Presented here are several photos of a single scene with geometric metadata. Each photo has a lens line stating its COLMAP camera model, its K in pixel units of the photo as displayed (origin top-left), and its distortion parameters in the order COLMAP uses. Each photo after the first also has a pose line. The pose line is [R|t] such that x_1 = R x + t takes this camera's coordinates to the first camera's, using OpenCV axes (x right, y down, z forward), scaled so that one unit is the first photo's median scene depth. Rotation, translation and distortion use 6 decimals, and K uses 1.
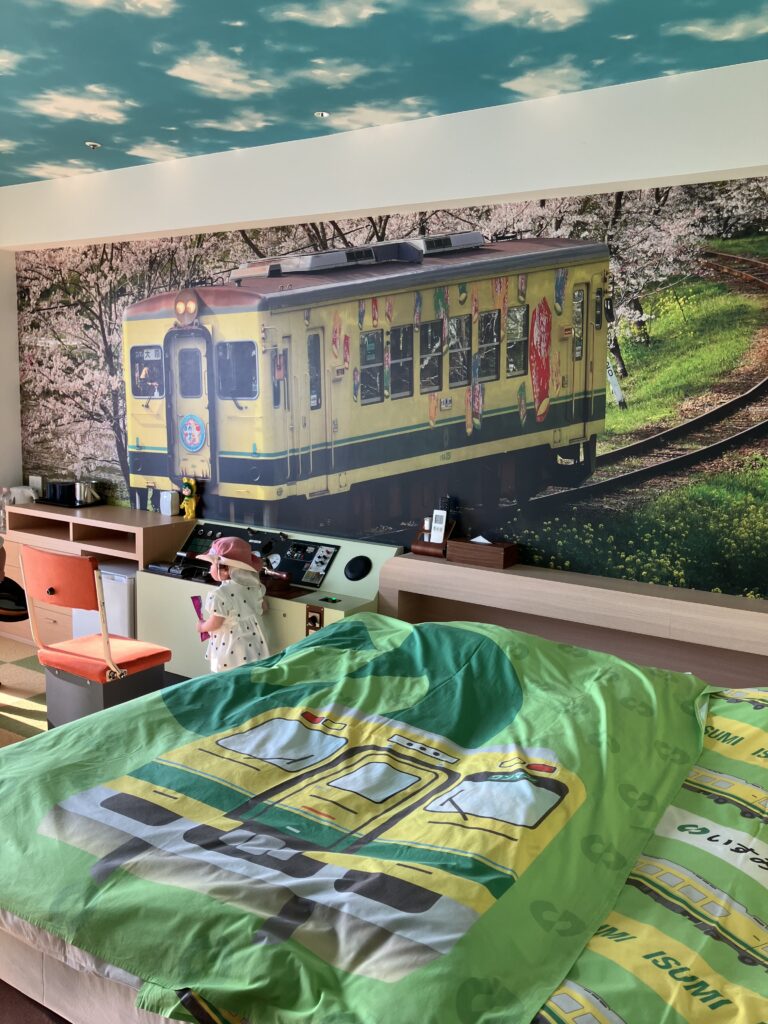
lens RADIAL K [[829.4, 0, 389.9], [0, 829.4, 509.3], [0, 0, 1]] dist [-0.006874, 0.021591]
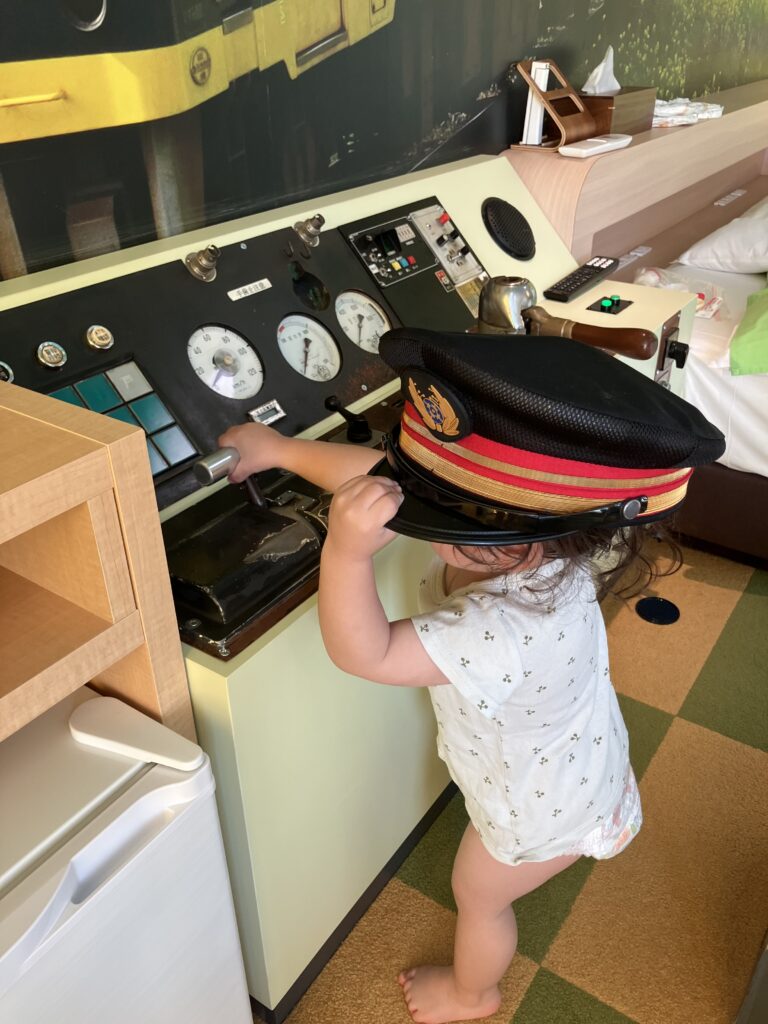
lens RADIAL K [[829.4, 0, 384.5], [0, 829.4, 511.7], [0, 0, 1]] dist [-0.006874, 0.021591]
pose [[0.048785, -0.540919, 0.839658, -0.444572], [0.152819, 0.834804, 0.528913, -0.035582], [-0.987049, 0.102513, 0.123389, 1.002902]]
